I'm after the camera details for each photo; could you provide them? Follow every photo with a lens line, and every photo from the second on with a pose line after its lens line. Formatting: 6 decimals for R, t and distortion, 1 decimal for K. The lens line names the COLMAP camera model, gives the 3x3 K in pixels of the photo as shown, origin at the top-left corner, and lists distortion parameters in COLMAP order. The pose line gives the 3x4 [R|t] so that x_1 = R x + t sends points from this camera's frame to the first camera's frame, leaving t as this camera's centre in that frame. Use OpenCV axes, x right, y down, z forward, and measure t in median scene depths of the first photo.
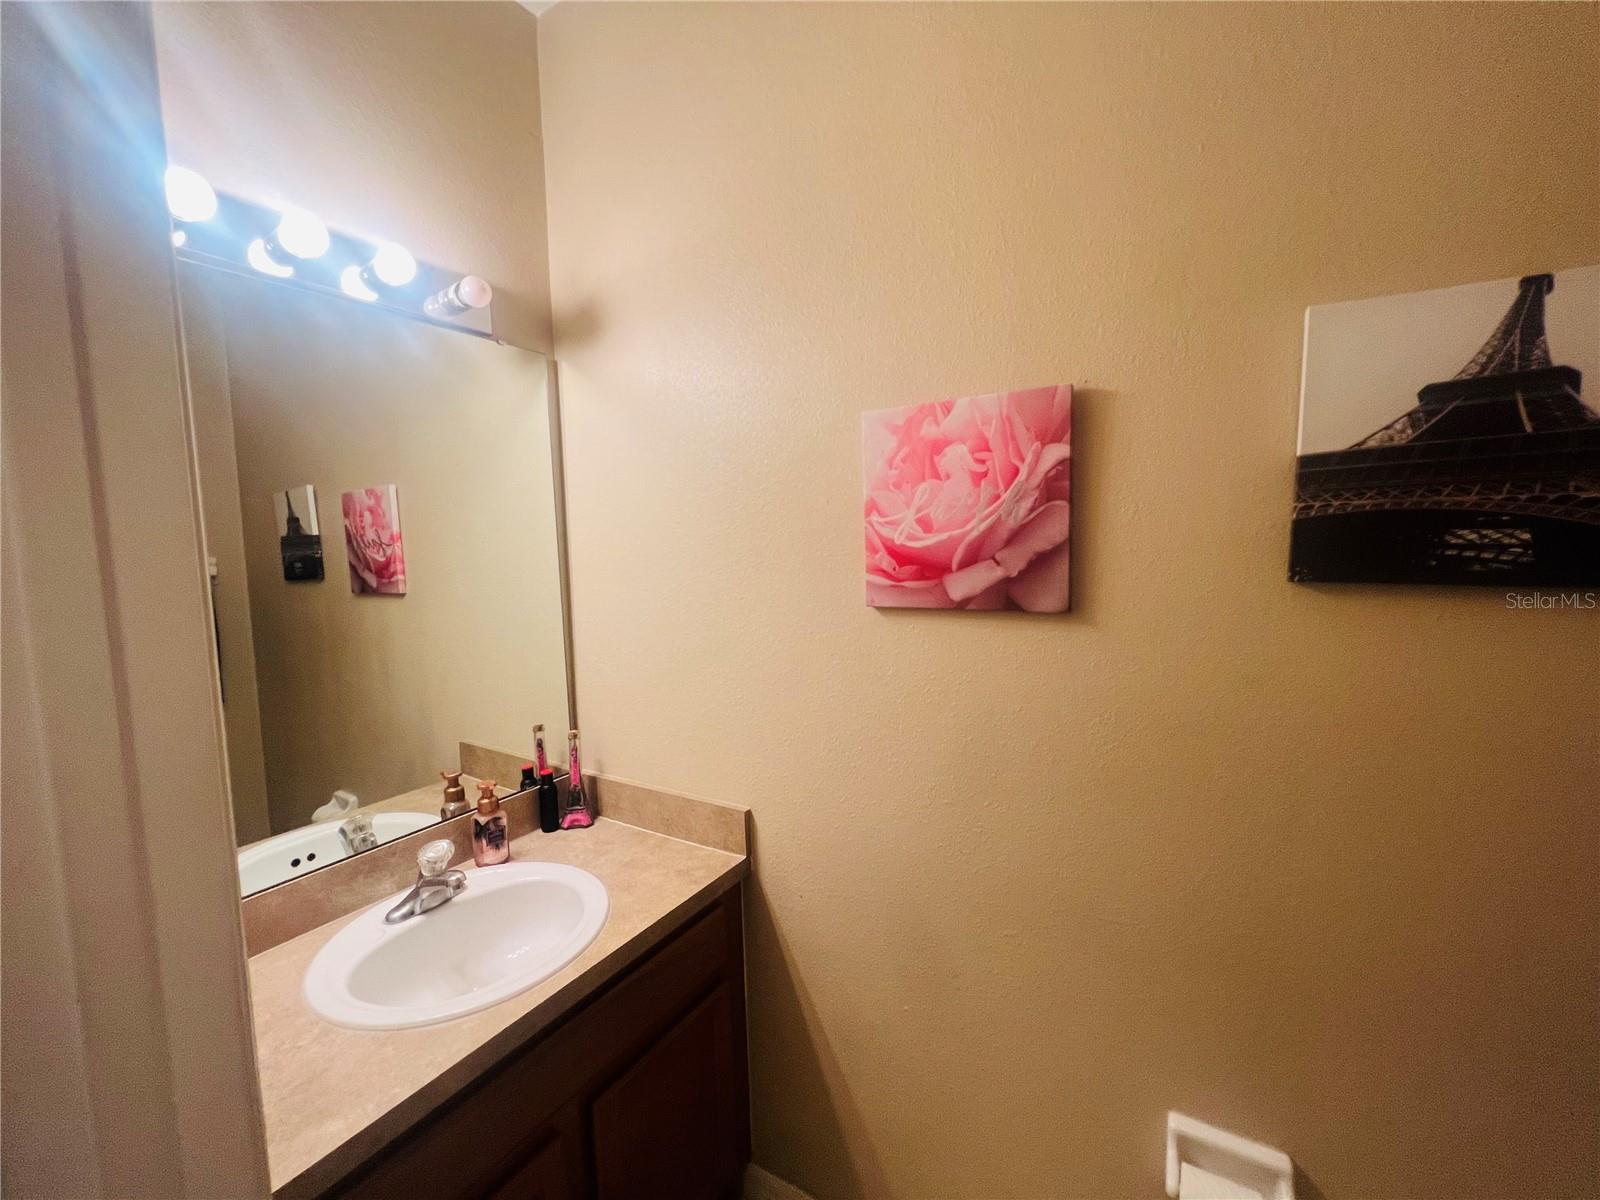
lens RADIAL K [[641.0, 0, 800.8], [0, 641.0, 600.9], [0, 0, 1]] dist [0.001834, 0.000557]
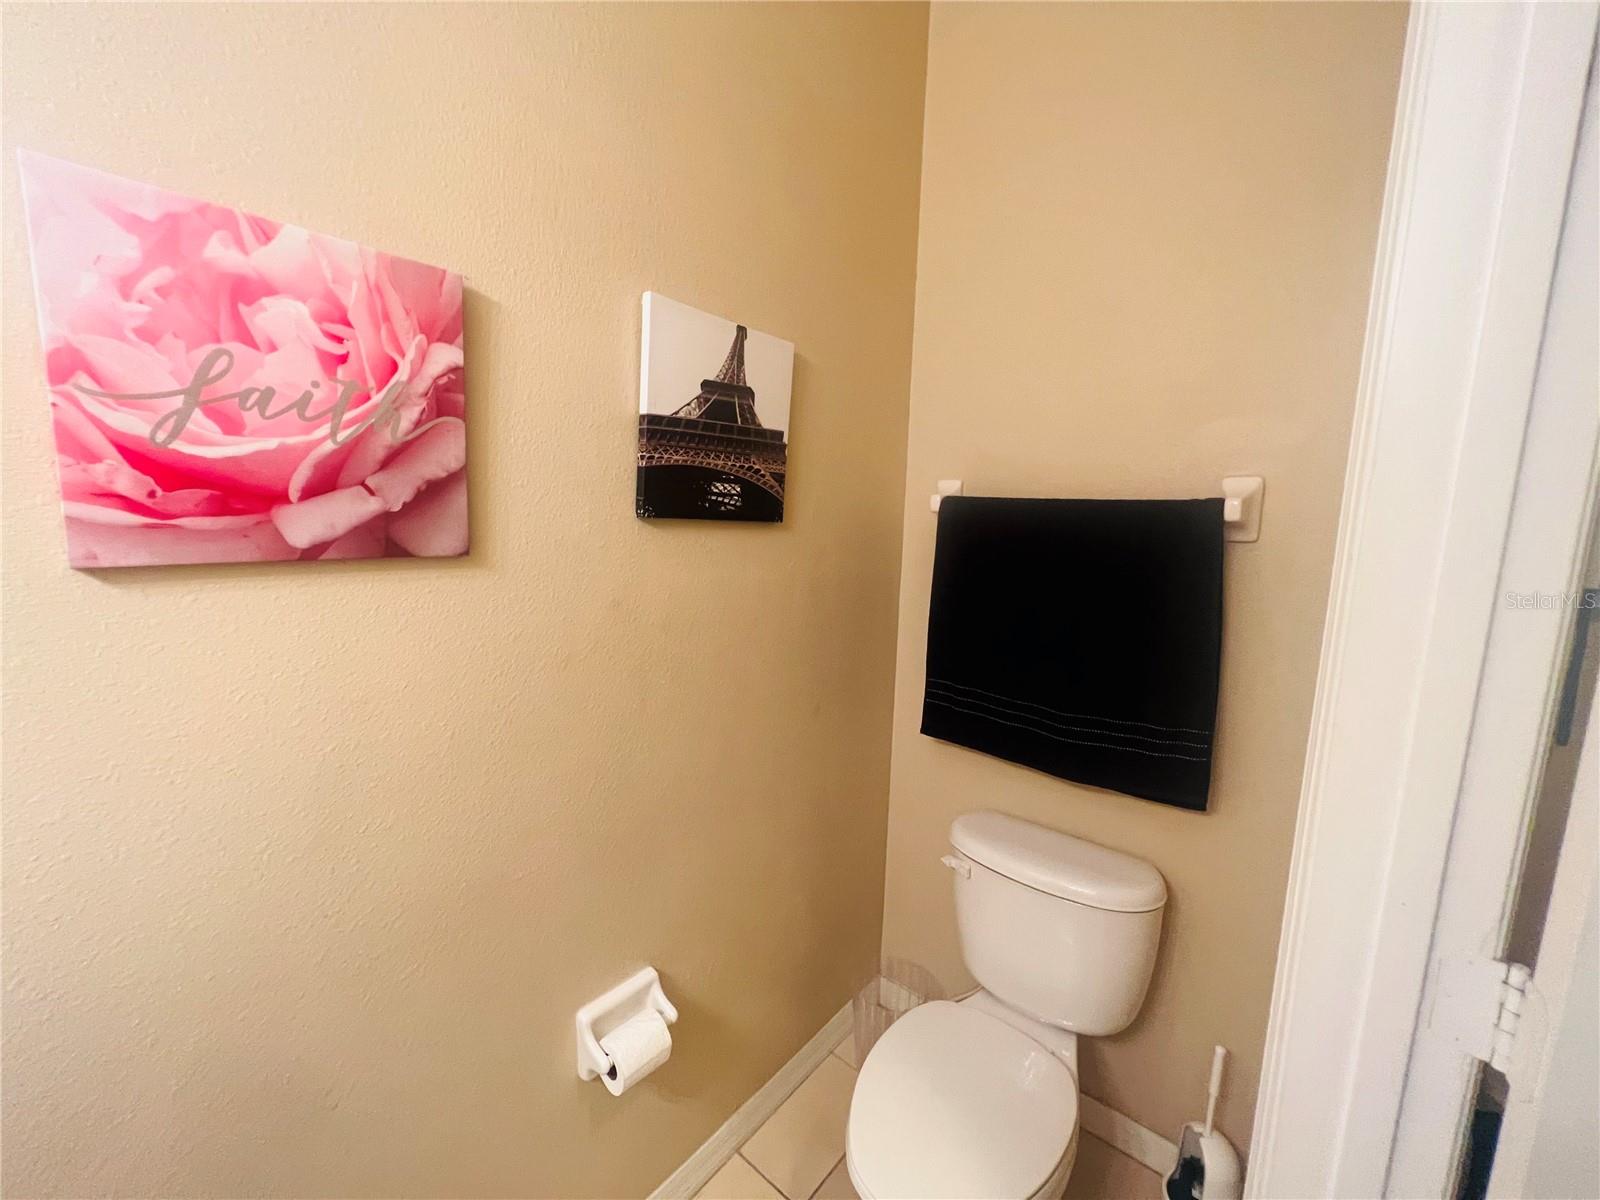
lens RADIAL K [[641.0, 0, 798.4], [0, 641.0, 602.0], [0, 0, 1]] dist [0.001834, 0.000557]
pose [[0.165224, -0.113901, 0.979657, -0.335522], [0.052816, 0.992905, 0.106534, 0.012627], [-0.984841, 0.034140, 0.170068, 0.416419]]
